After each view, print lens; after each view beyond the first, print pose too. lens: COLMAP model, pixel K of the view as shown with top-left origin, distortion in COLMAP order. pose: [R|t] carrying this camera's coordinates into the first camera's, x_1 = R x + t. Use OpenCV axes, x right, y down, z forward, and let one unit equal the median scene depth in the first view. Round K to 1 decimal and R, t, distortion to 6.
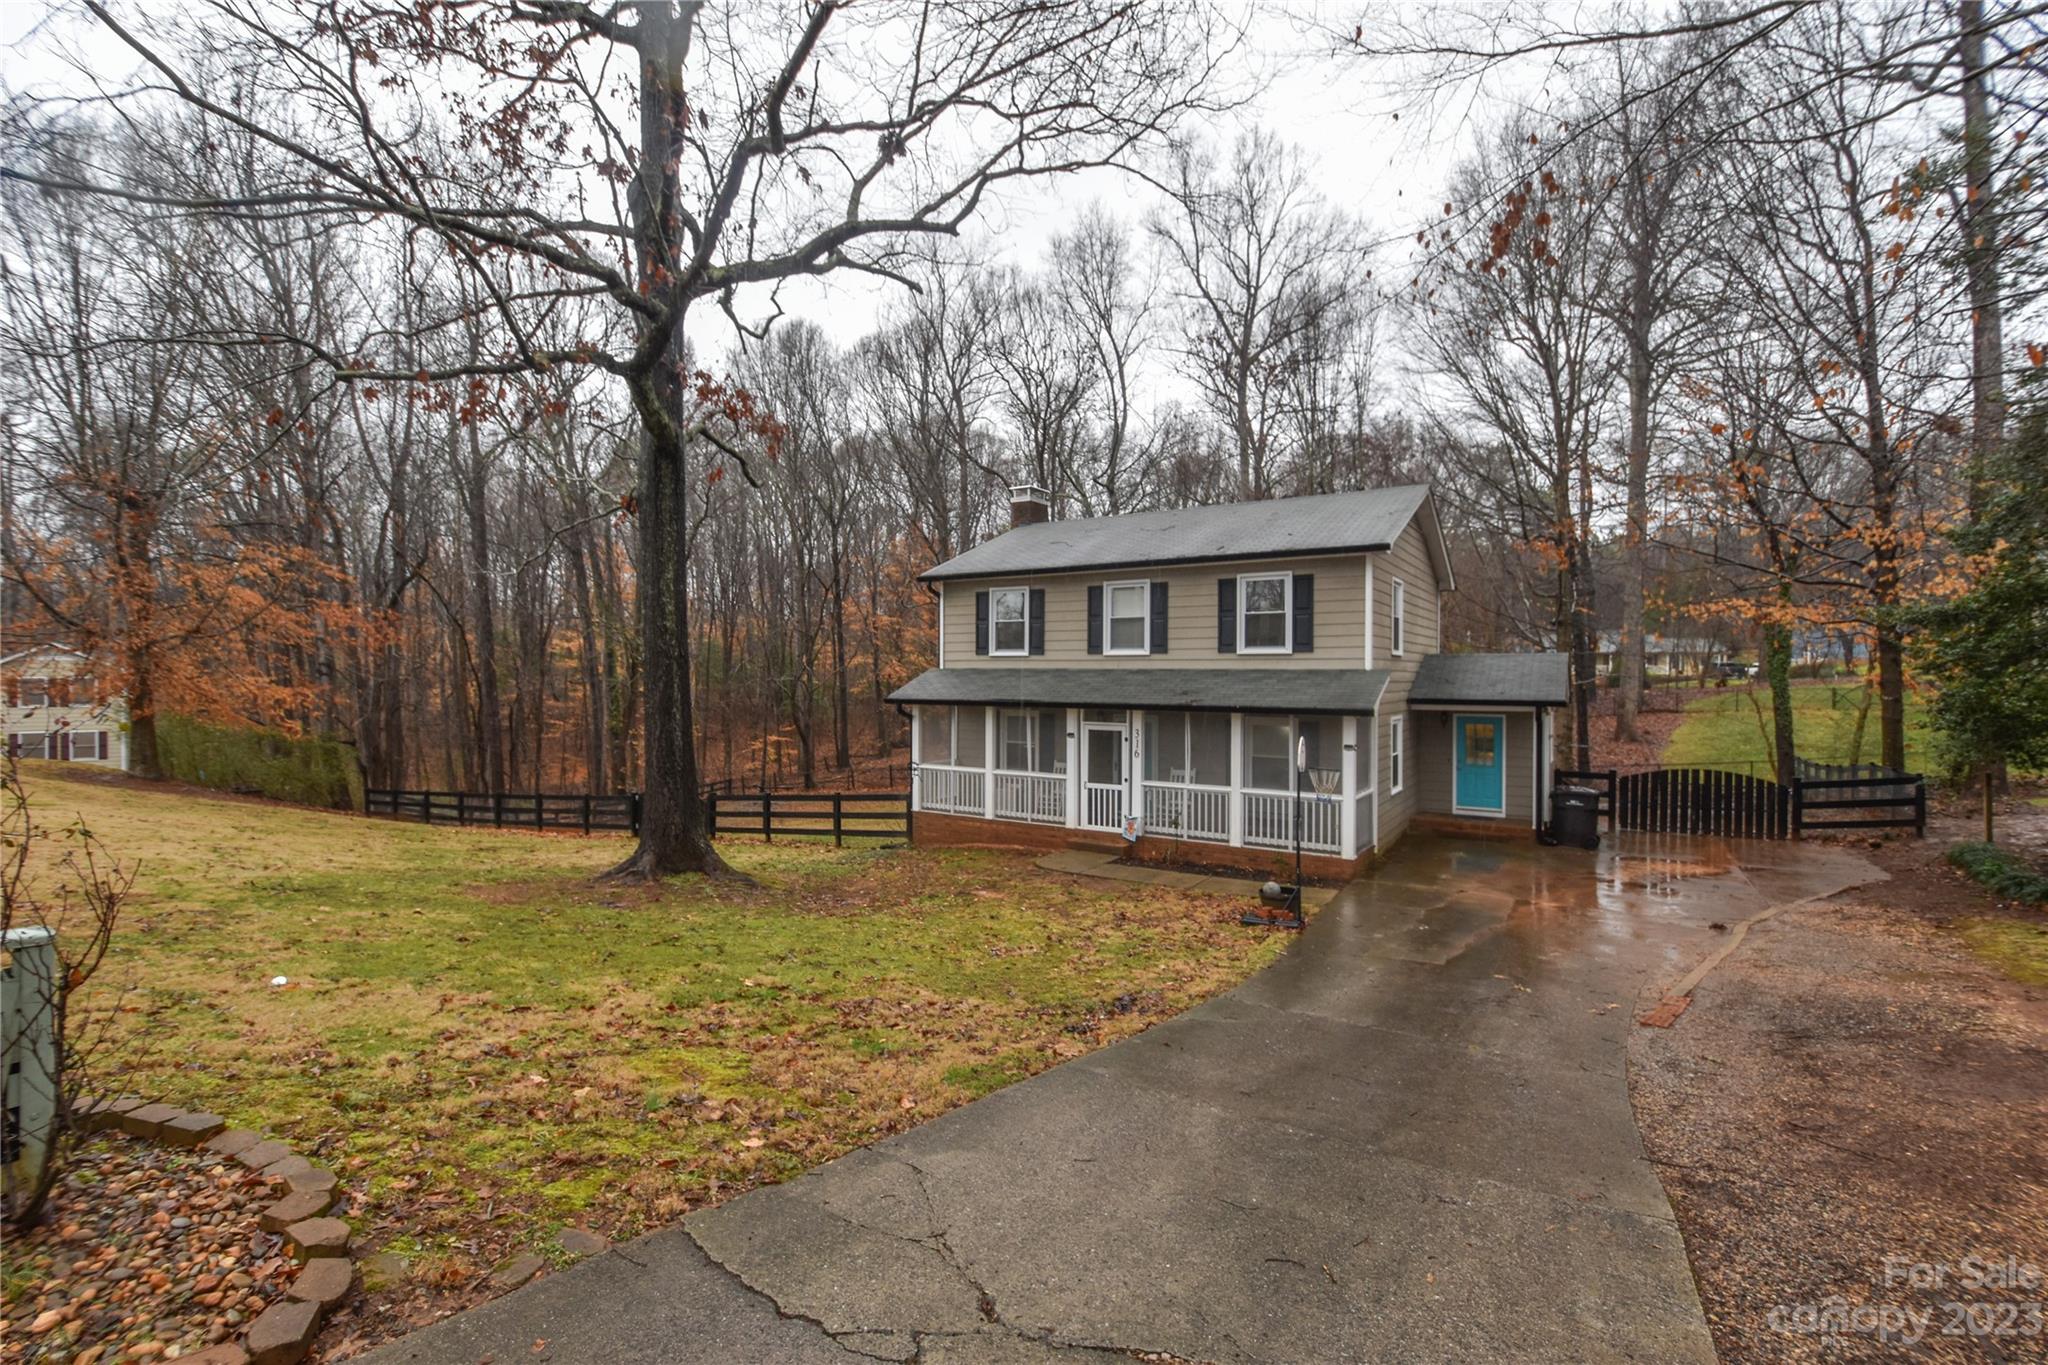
lens RADIAL K [[897.4, 0, 1035.2], [0, 897.4, 677.1], [0, 0, 1]] dist [0.004259, -0.018614]
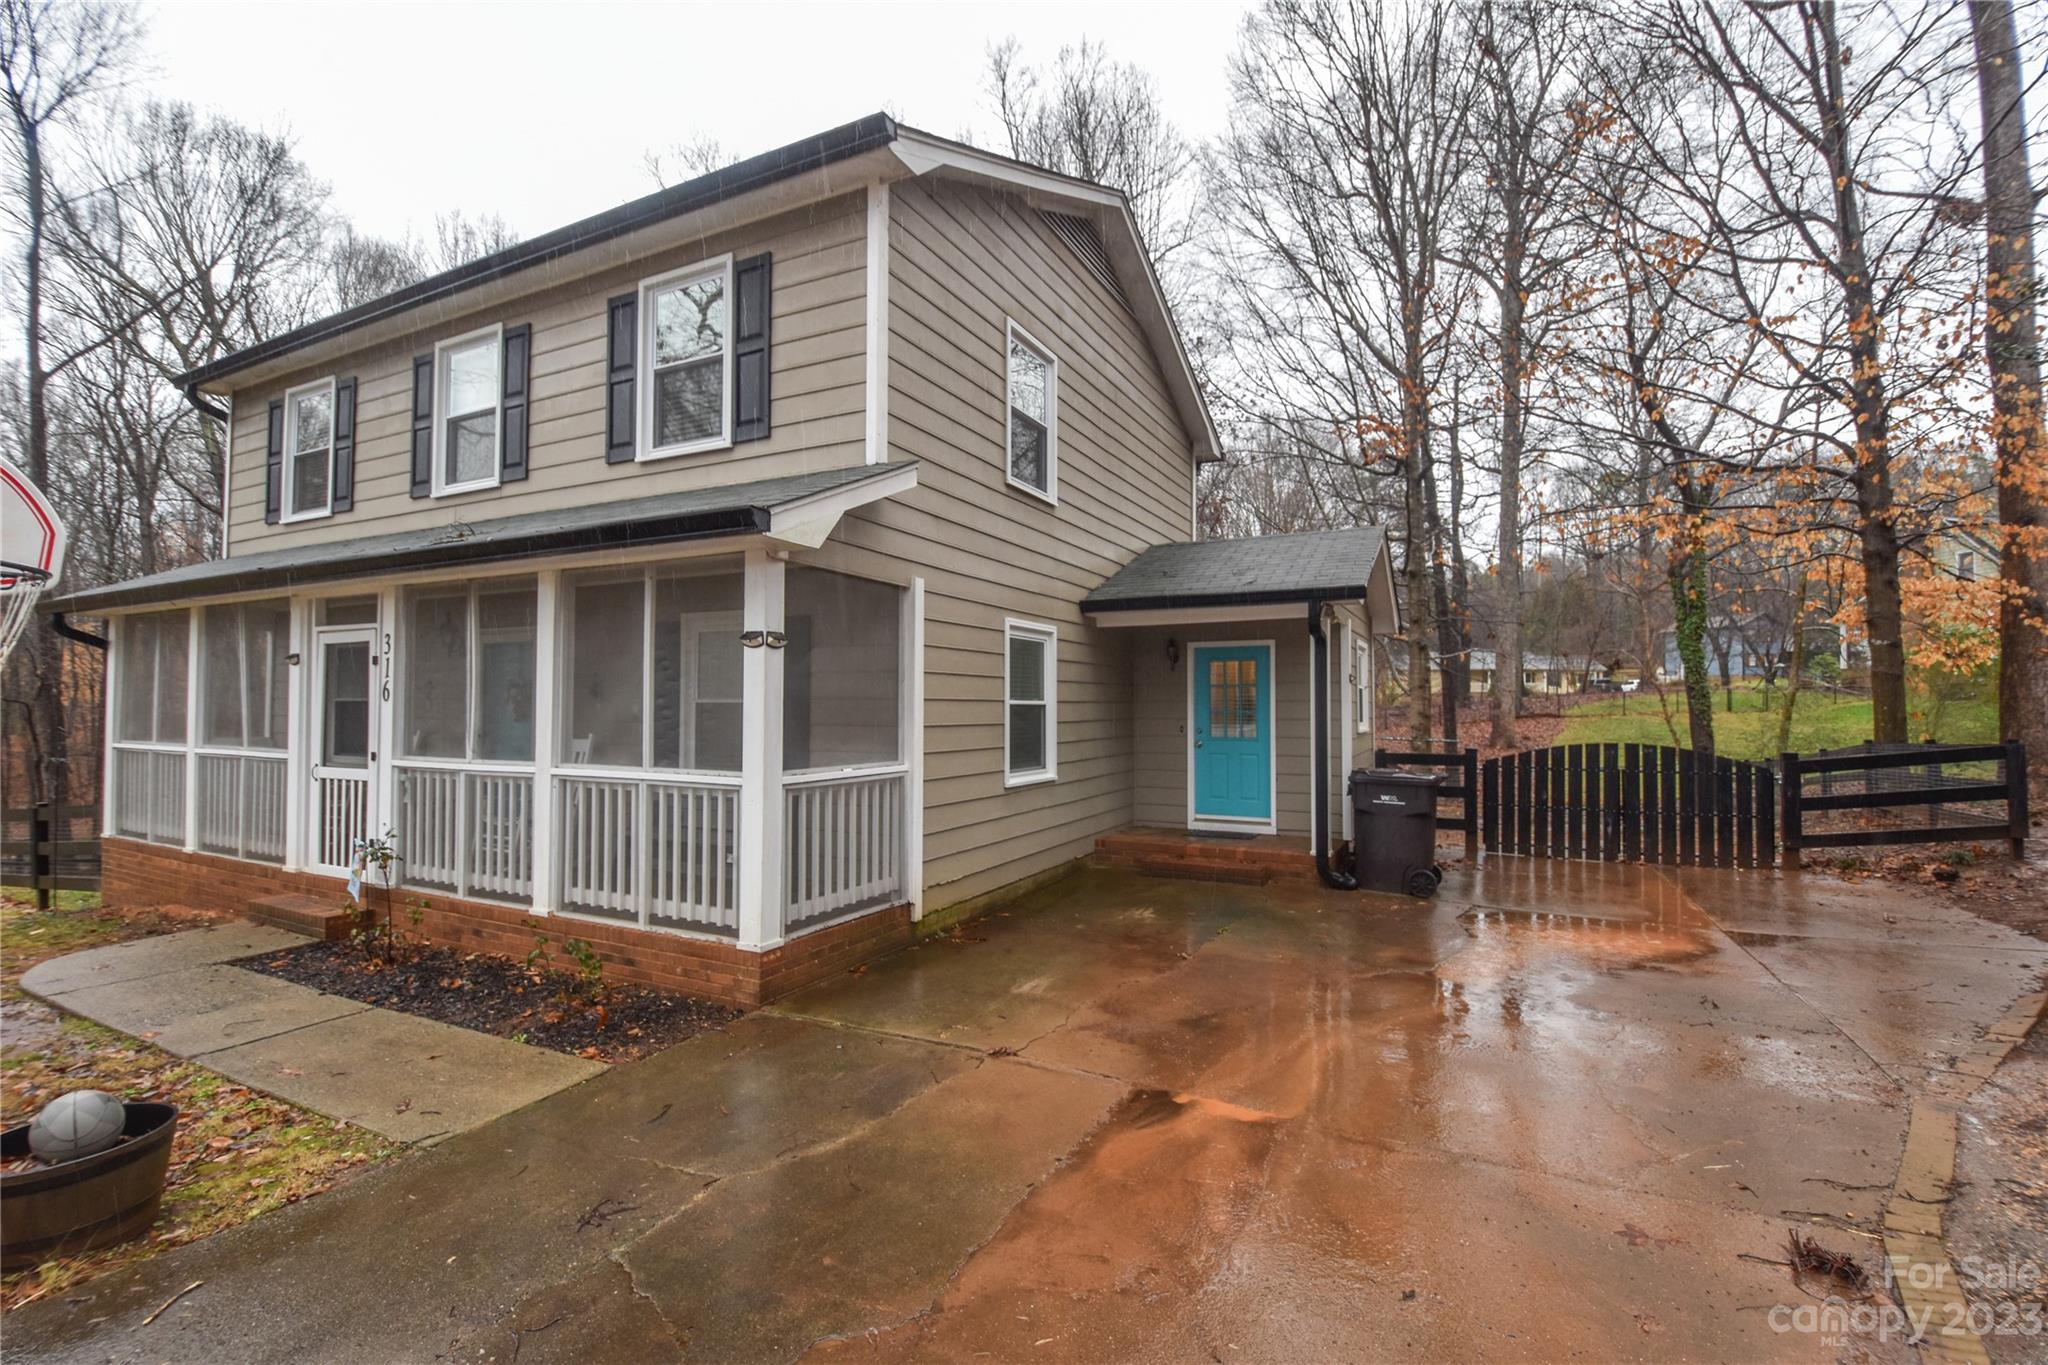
lens RADIAL K [[928.0, 0, 1027.0], [0, 928.0, 681.7], [0, 0, 1]] dist [0.003348, -0.018249]
pose [[0.994444, 0.002106, 0.105249, 0.347449], [0.000618, 0.999666, -0.025840, 0.087259], [-0.105268, 0.025761, 0.994110, 0.509364]]
